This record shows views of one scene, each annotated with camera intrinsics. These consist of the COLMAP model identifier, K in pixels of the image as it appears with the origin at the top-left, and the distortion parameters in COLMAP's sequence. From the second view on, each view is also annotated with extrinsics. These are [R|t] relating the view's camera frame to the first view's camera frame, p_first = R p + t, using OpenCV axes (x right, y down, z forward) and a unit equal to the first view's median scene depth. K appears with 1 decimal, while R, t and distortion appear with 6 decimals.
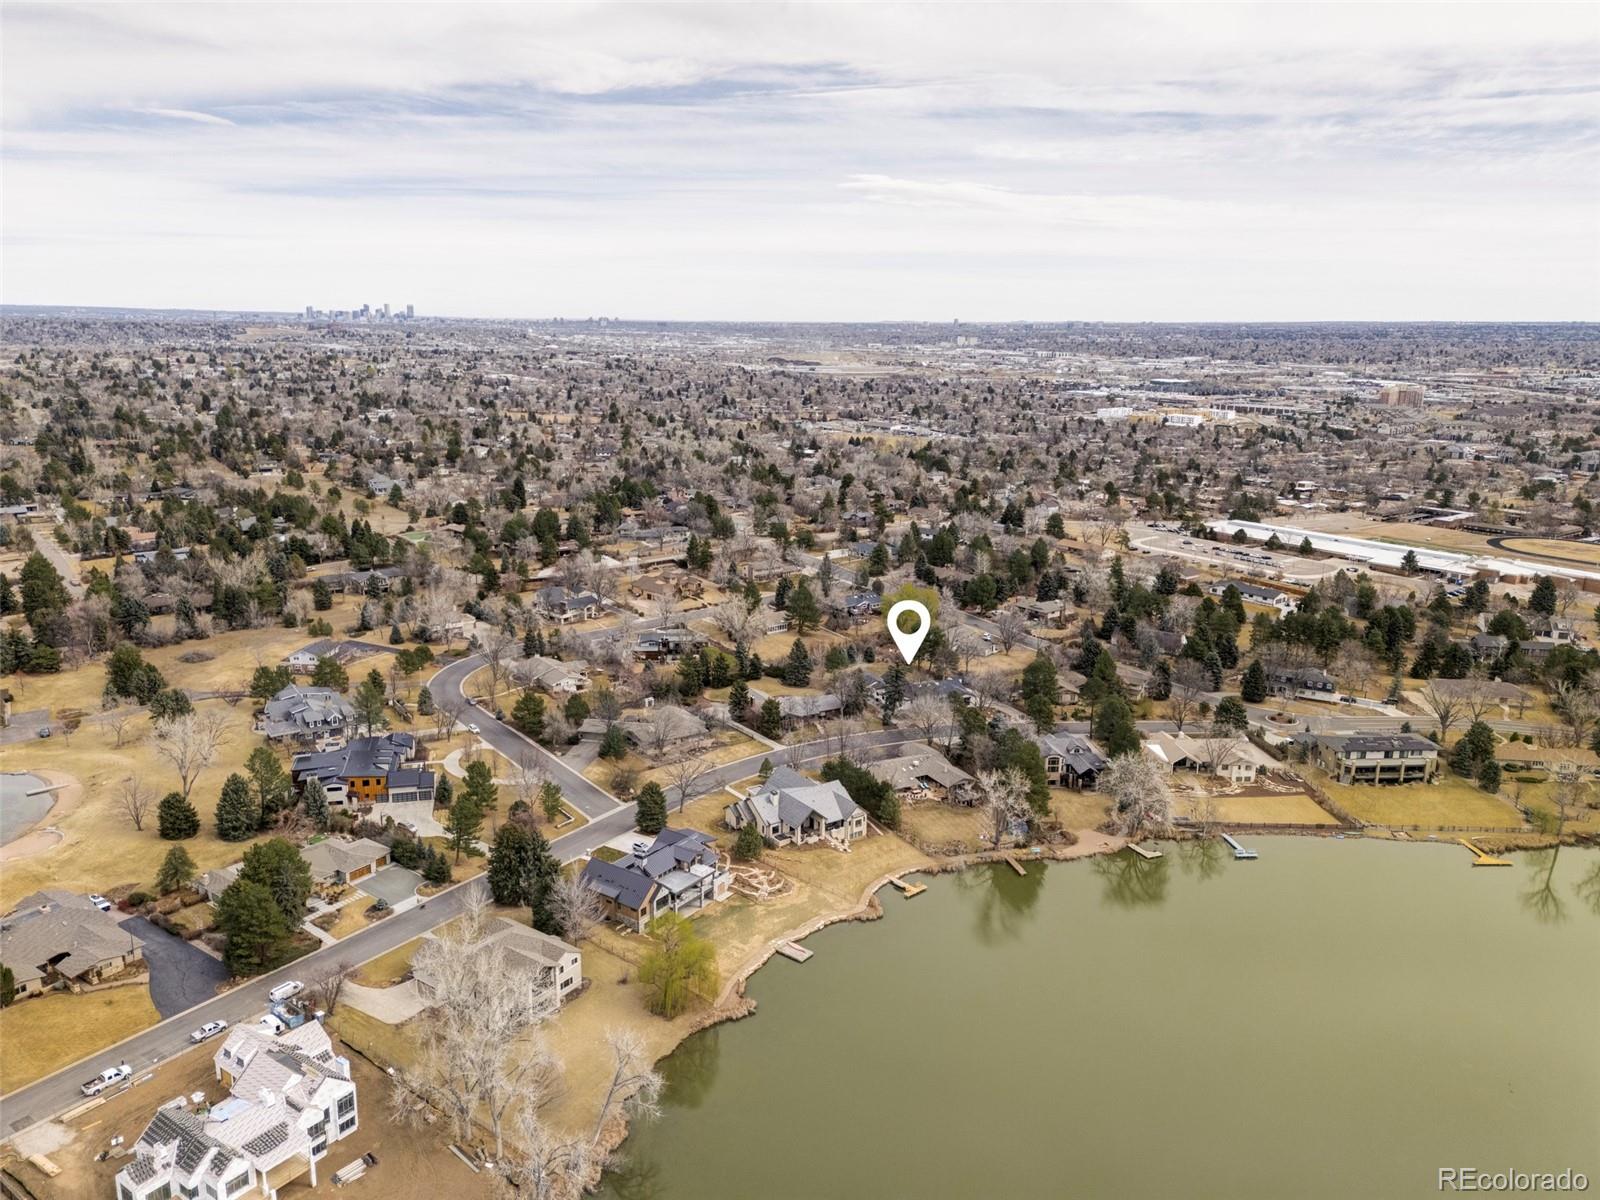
lens RADIAL K [[1150.1, 0, 800.0], [0, 1150.1, 600.0], [0, 0, 1]] dist [0.081298, -0.066283]
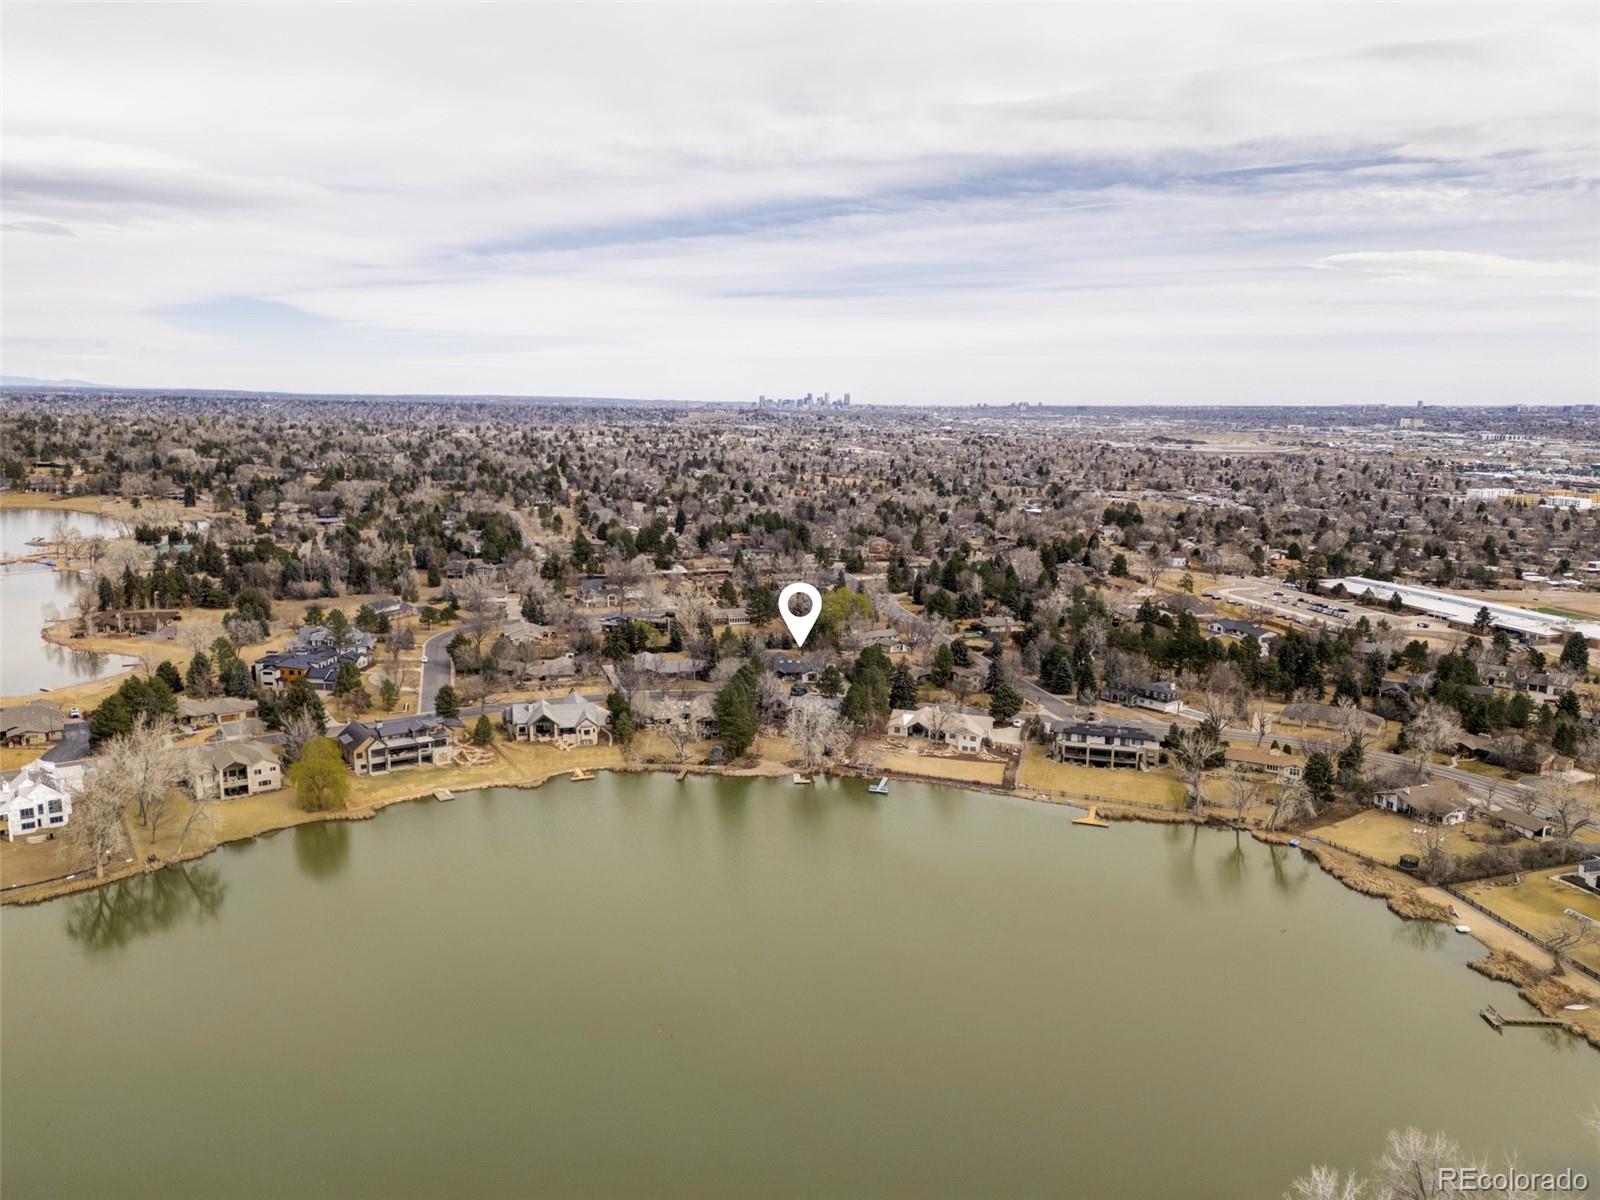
lens RADIAL K [[1150.1, 0, 800.0], [0, 1150.1, 600.0], [0, 0, 1]] dist [0.081298, -0.066283]
pose [[0.936294, 0.059103, -0.346210, 0.596401], [-0.083556, 0.994921, -0.056123, 0.087453], [0.341134, 0.081476, 0.936477, -0.090385]]
